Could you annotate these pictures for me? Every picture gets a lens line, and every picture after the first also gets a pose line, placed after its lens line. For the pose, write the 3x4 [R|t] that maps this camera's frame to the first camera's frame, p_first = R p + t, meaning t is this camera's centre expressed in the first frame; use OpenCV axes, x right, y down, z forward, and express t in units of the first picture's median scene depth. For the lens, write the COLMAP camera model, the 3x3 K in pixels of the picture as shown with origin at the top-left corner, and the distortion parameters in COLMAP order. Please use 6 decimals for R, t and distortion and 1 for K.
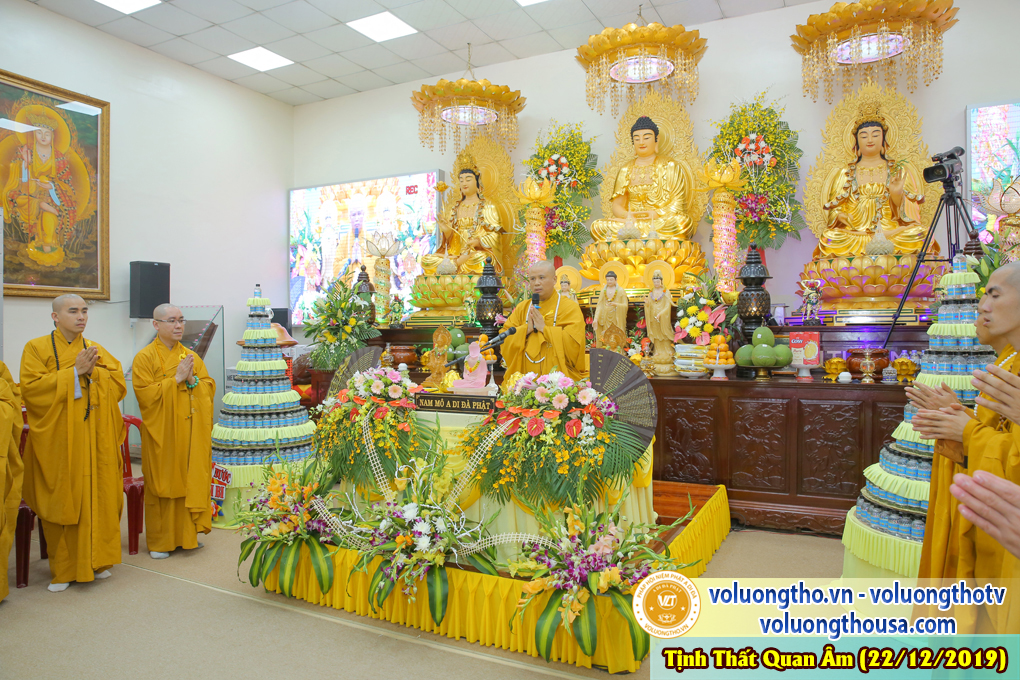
lens RADIAL K [[688.1, 0, 510.0], [0, 688.1, 340.0], [0, 0, 1]] dist [-0.115828, 0.084016]
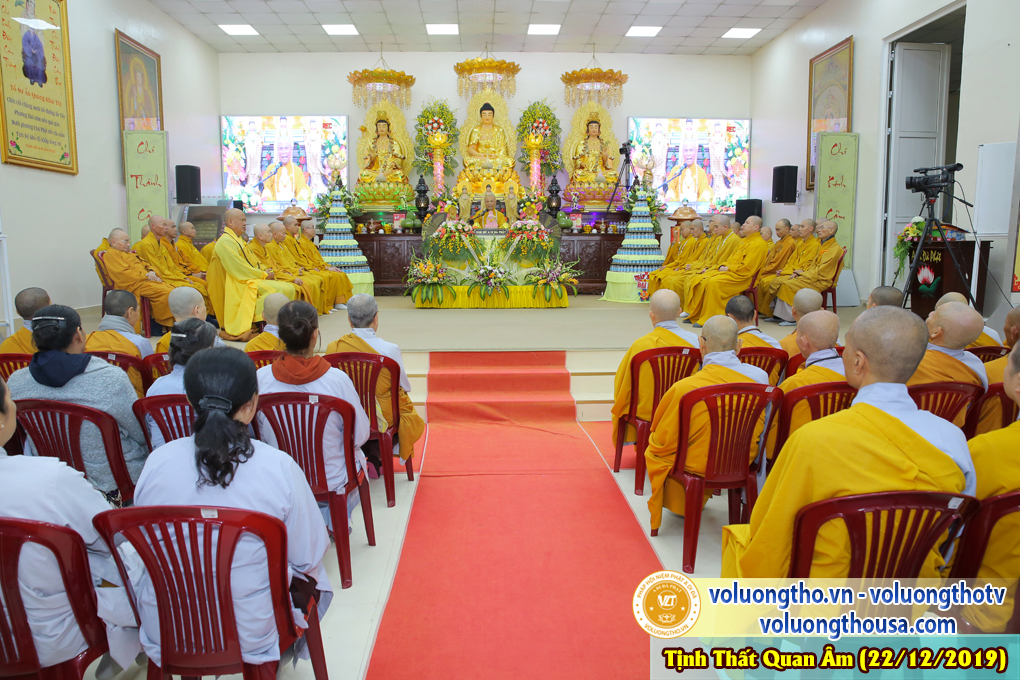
lens RADIAL K [[688.1, 0, 510.0], [0, 688.1, 340.0], [0, 0, 1]] dist [-0.115828, 0.084016]
pose [[0.873153, -0.064784, 0.483123, -0.748575], [0.002522, 0.991716, 0.128424, 0.091582], [-0.487441, -0.110915, 0.866083, -0.801041]]
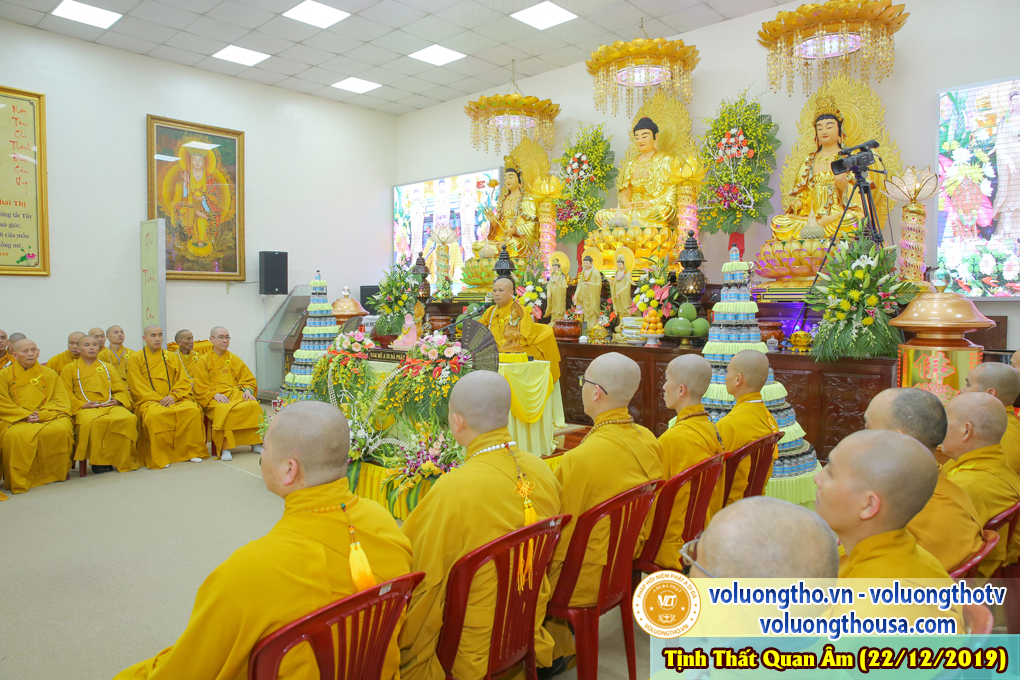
lens RADIAL K [[688.1, 0, 510.0], [0, 688.1, 340.0], [0, 0, 1]] dist [-0.115828, 0.084016]
pose [[0.962762, 0.017245, -0.269799, 0.307192], [-0.006017, 0.999083, 0.042389, -0.002575], [0.270283, -0.039187, 0.961983, -0.181595]]
